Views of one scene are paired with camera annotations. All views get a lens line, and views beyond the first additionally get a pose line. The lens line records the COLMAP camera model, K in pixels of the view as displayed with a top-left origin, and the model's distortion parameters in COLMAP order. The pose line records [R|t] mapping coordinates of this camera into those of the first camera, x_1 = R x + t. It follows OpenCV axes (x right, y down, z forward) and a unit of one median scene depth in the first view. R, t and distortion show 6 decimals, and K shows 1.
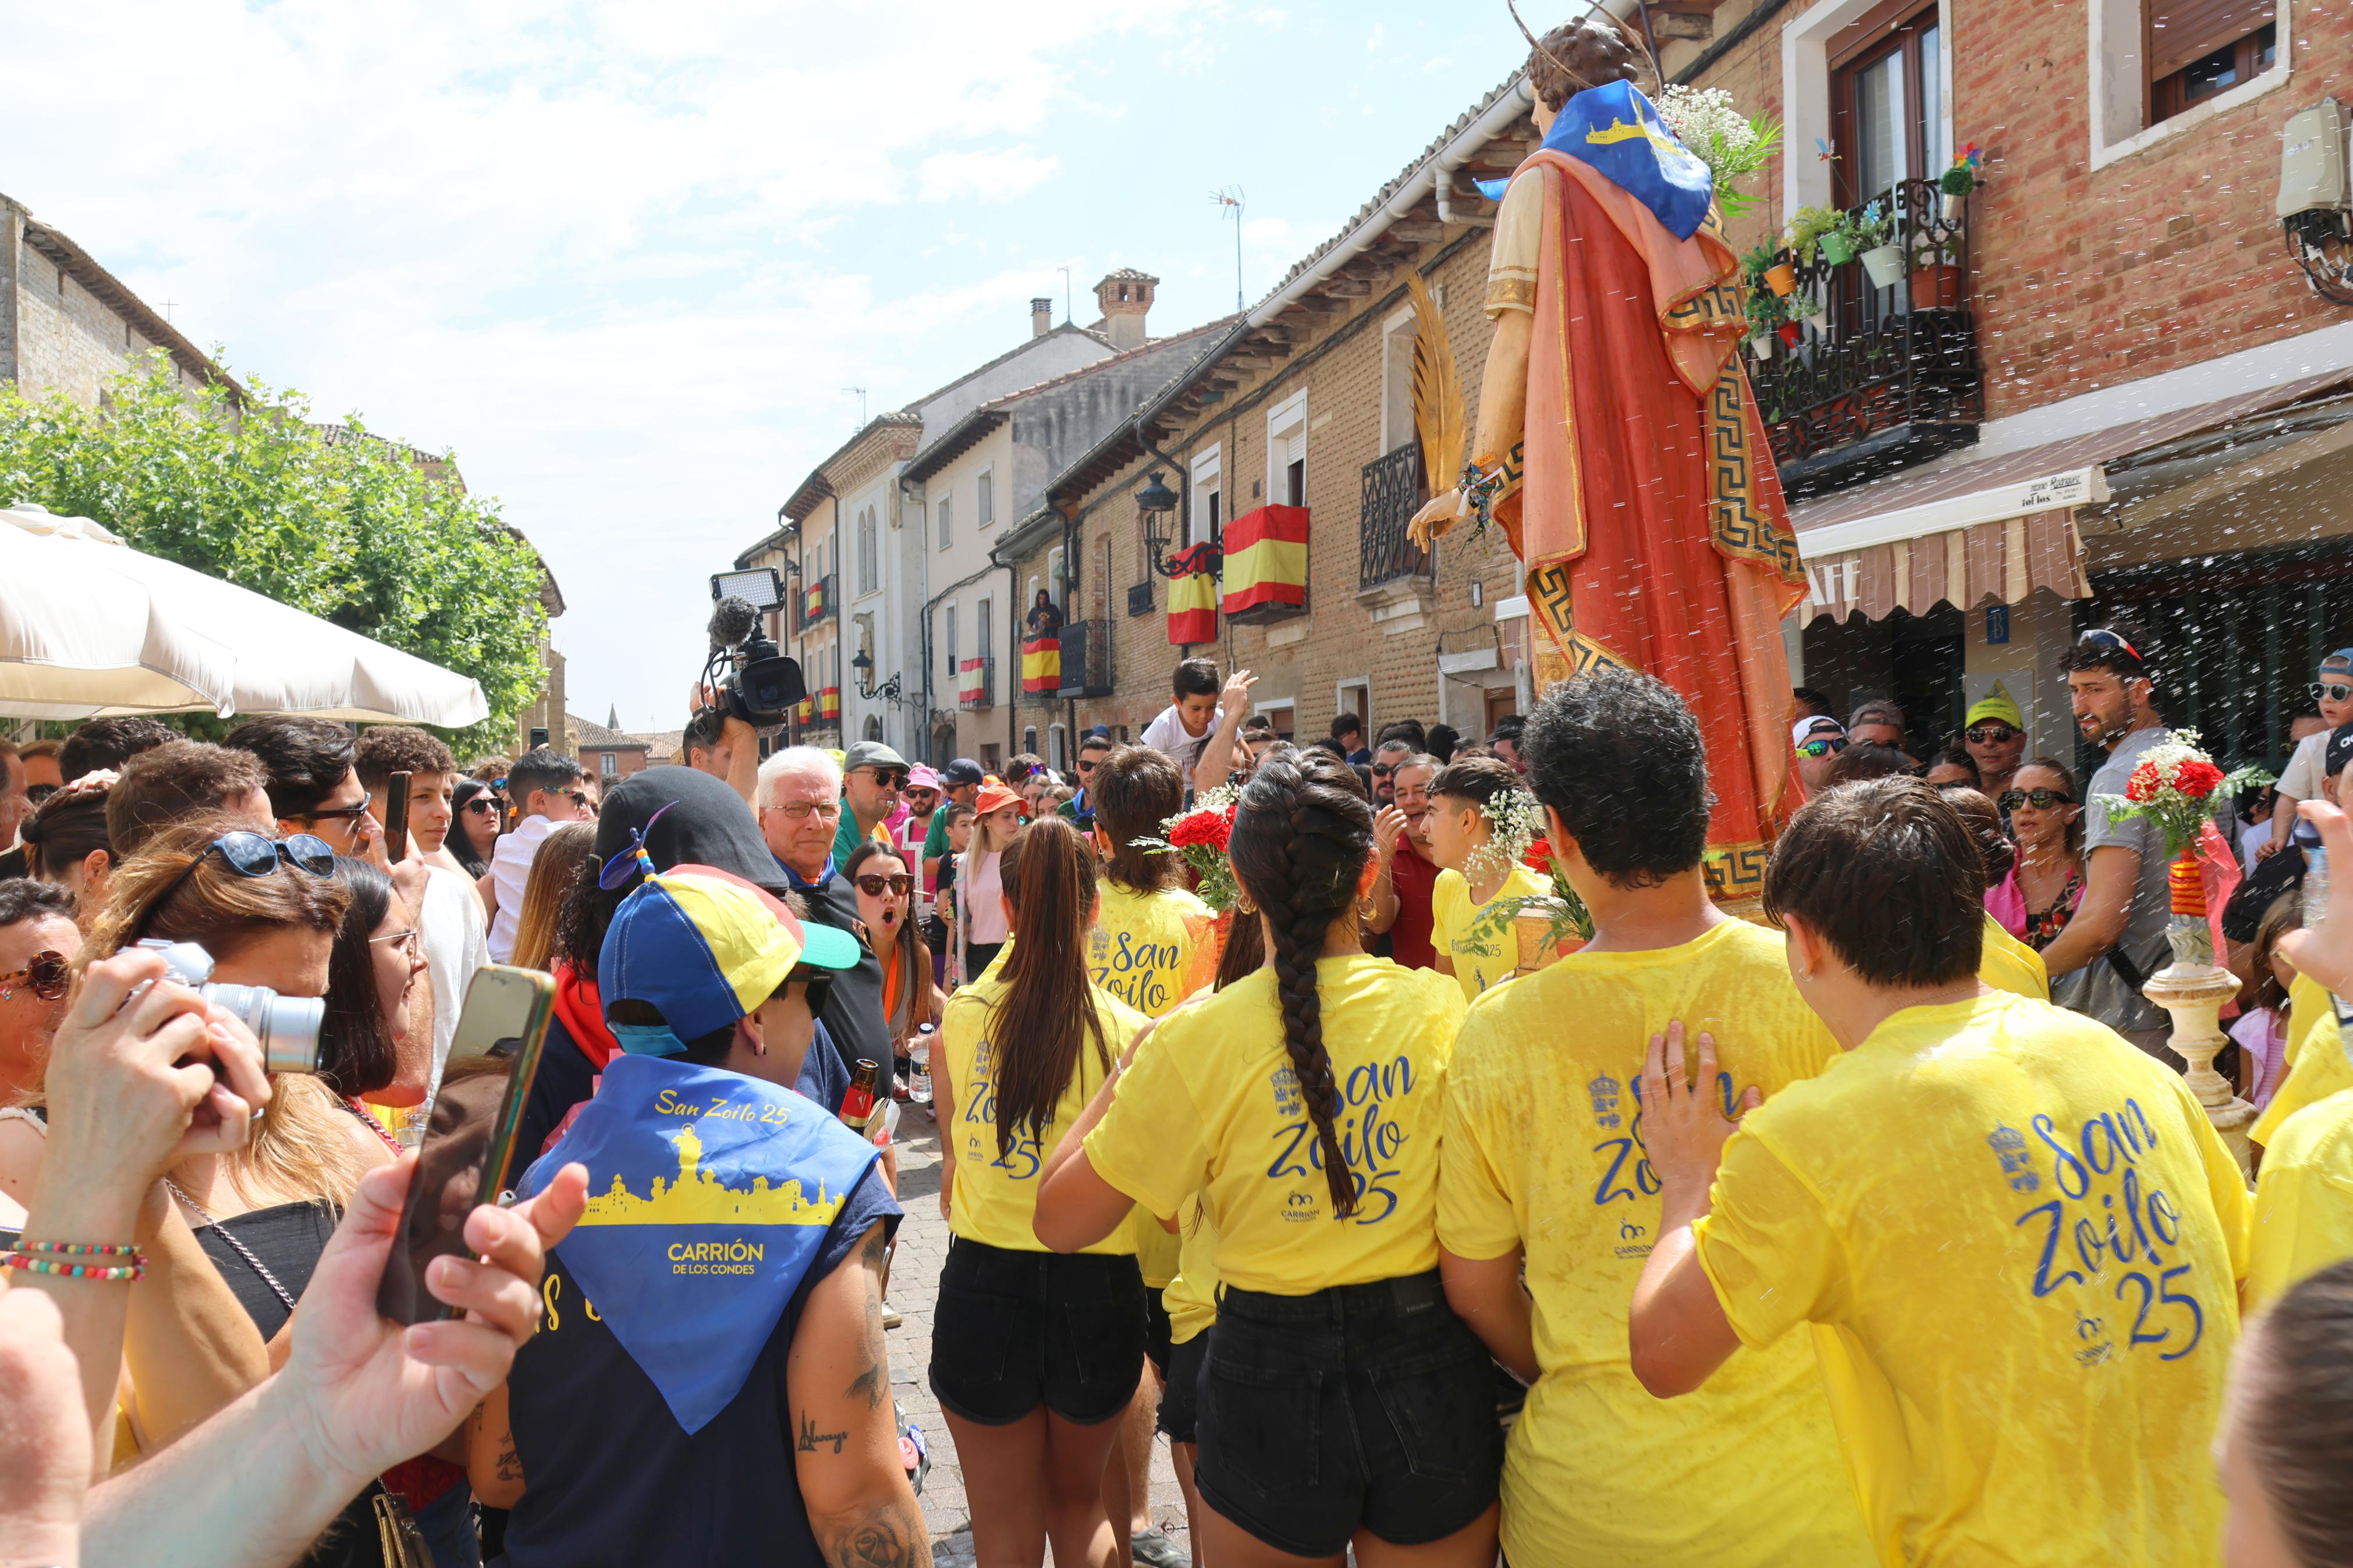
lens RADIAL K [[1983.6, 0, 1158.6], [0, 1983.6, 781.8], [0, 0, 1]] dist [-0.160964, 0.128637]
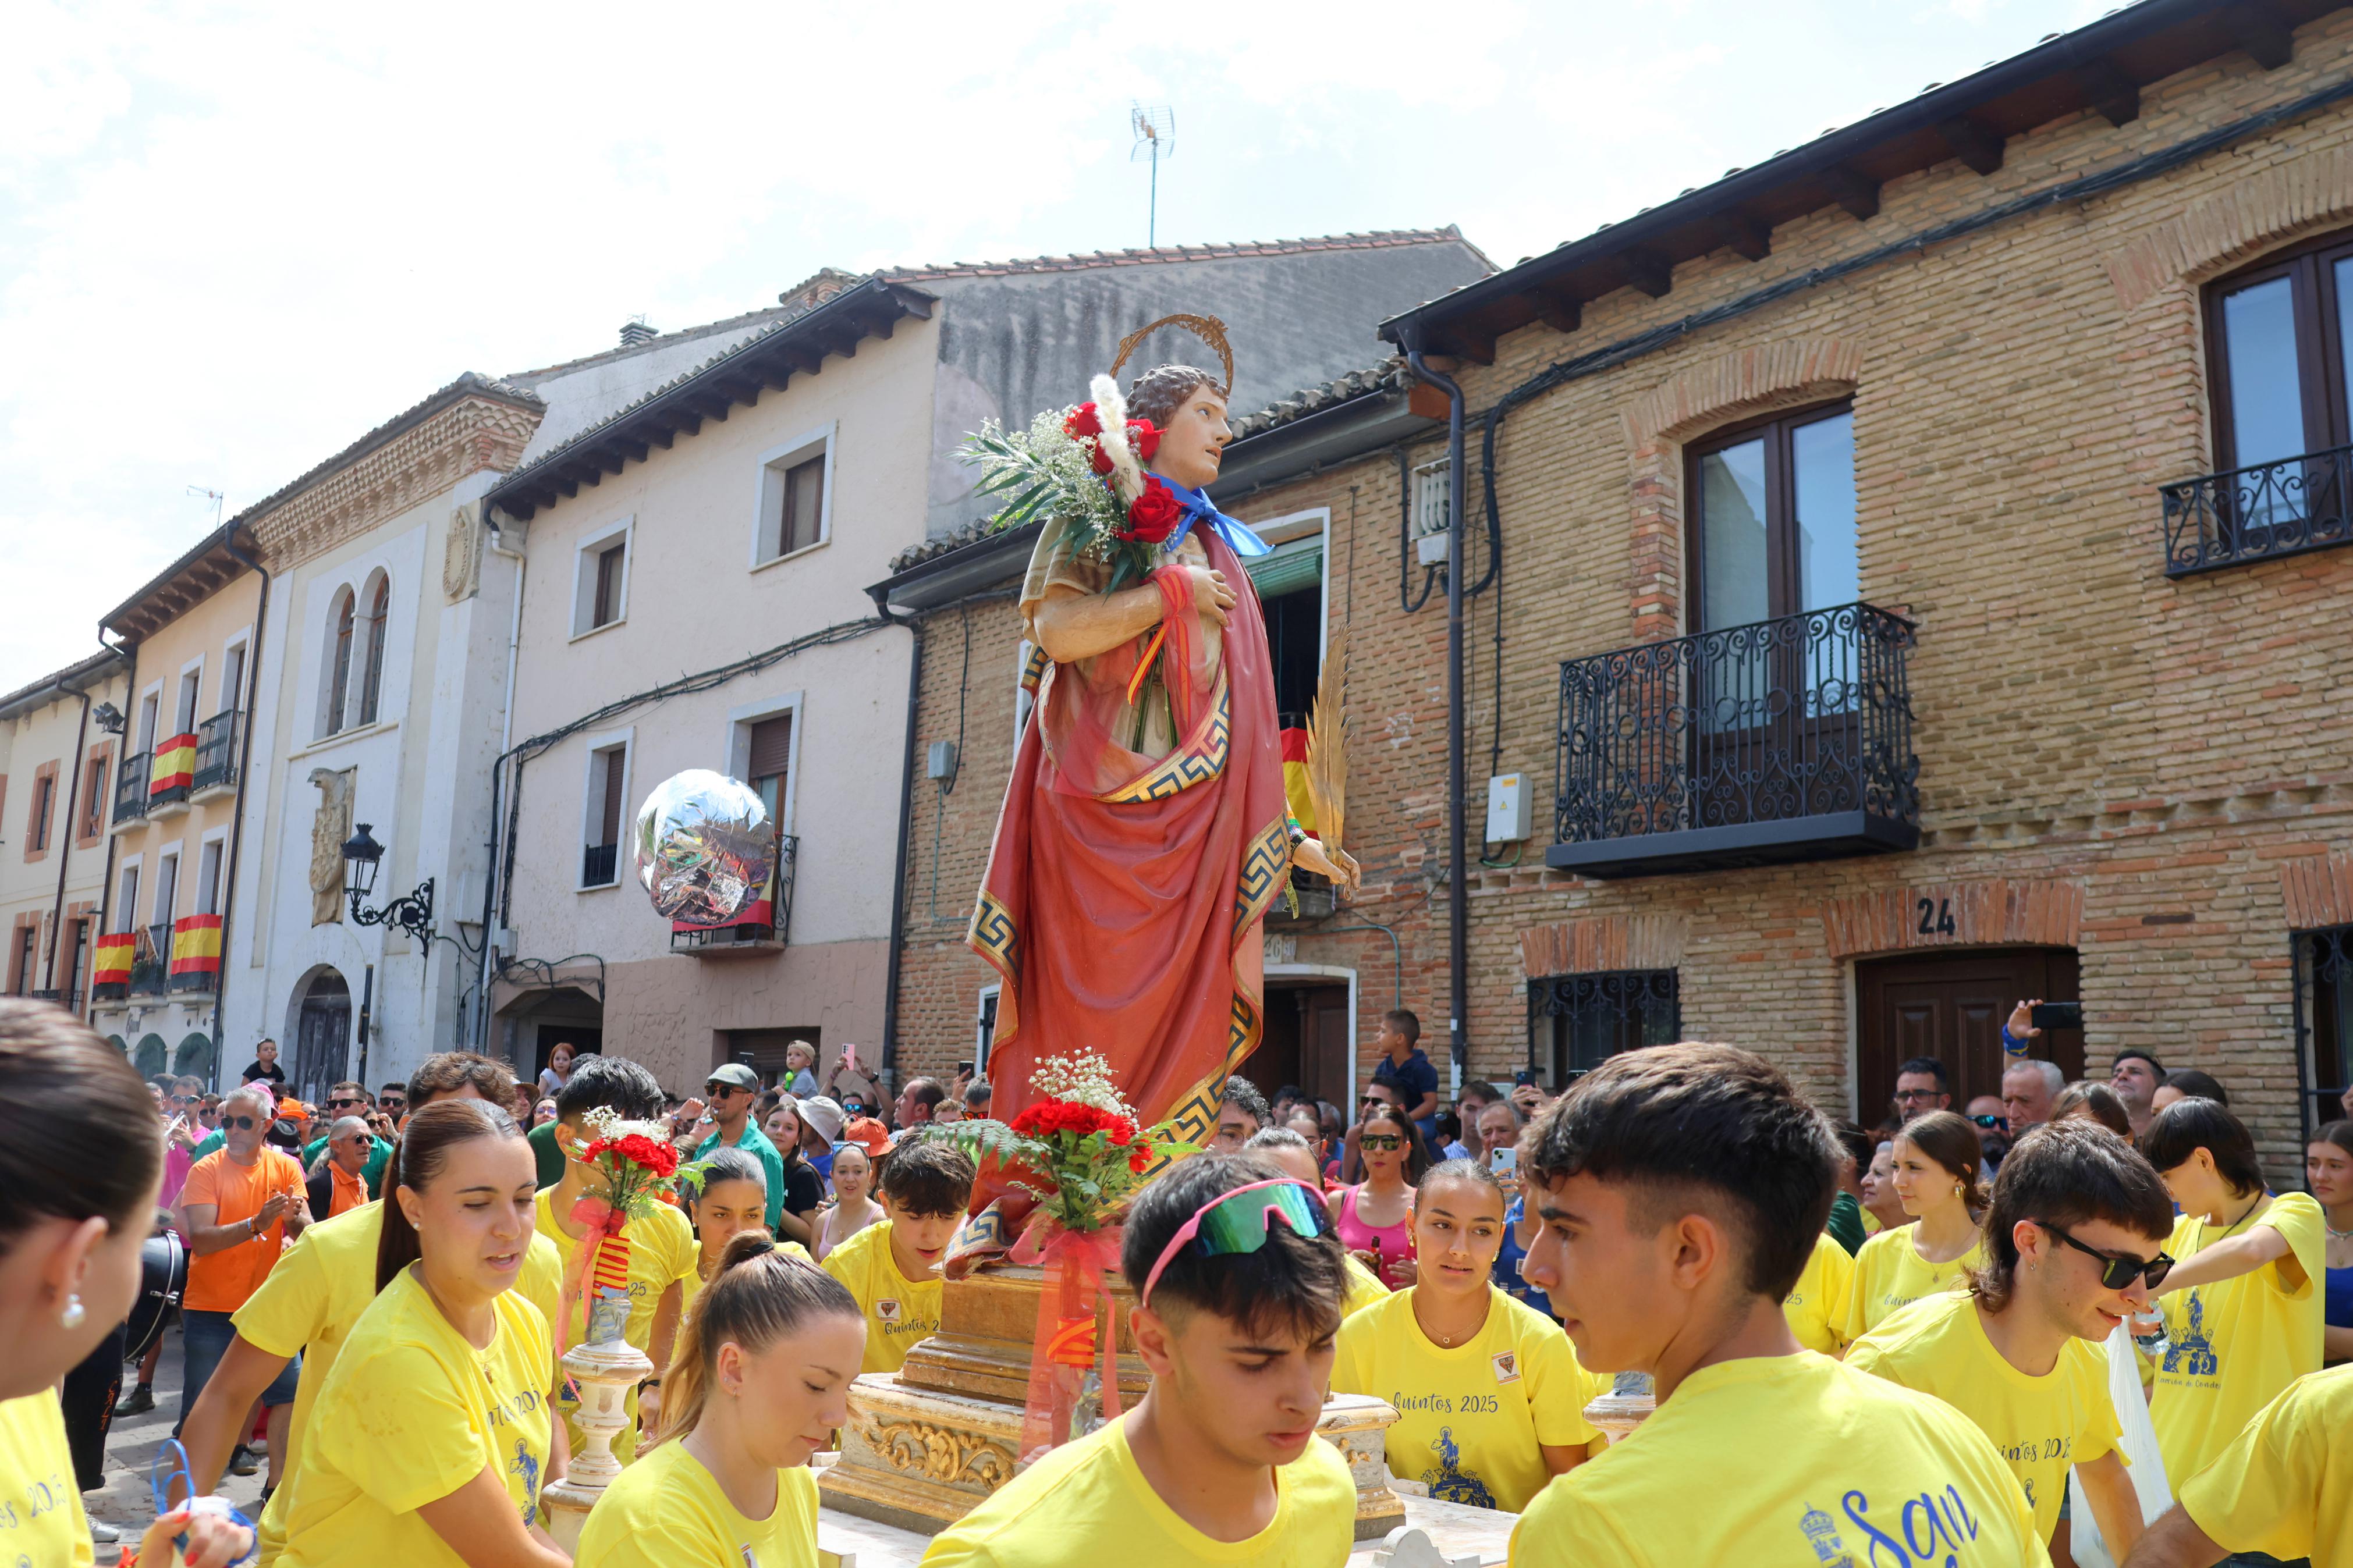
lens RADIAL K [[1923.9, 0, 1186.5], [0, 1923.9, 793.3], [0, 0, 1]] dist [-0.160321, 0.113931]
pose [[0.903536, 0.112905, 0.413370, -0.185502], [-0.038029, 0.981986, -0.185090, 0.004812], [-0.426821, 0.151516, 0.891553, 0.575924]]
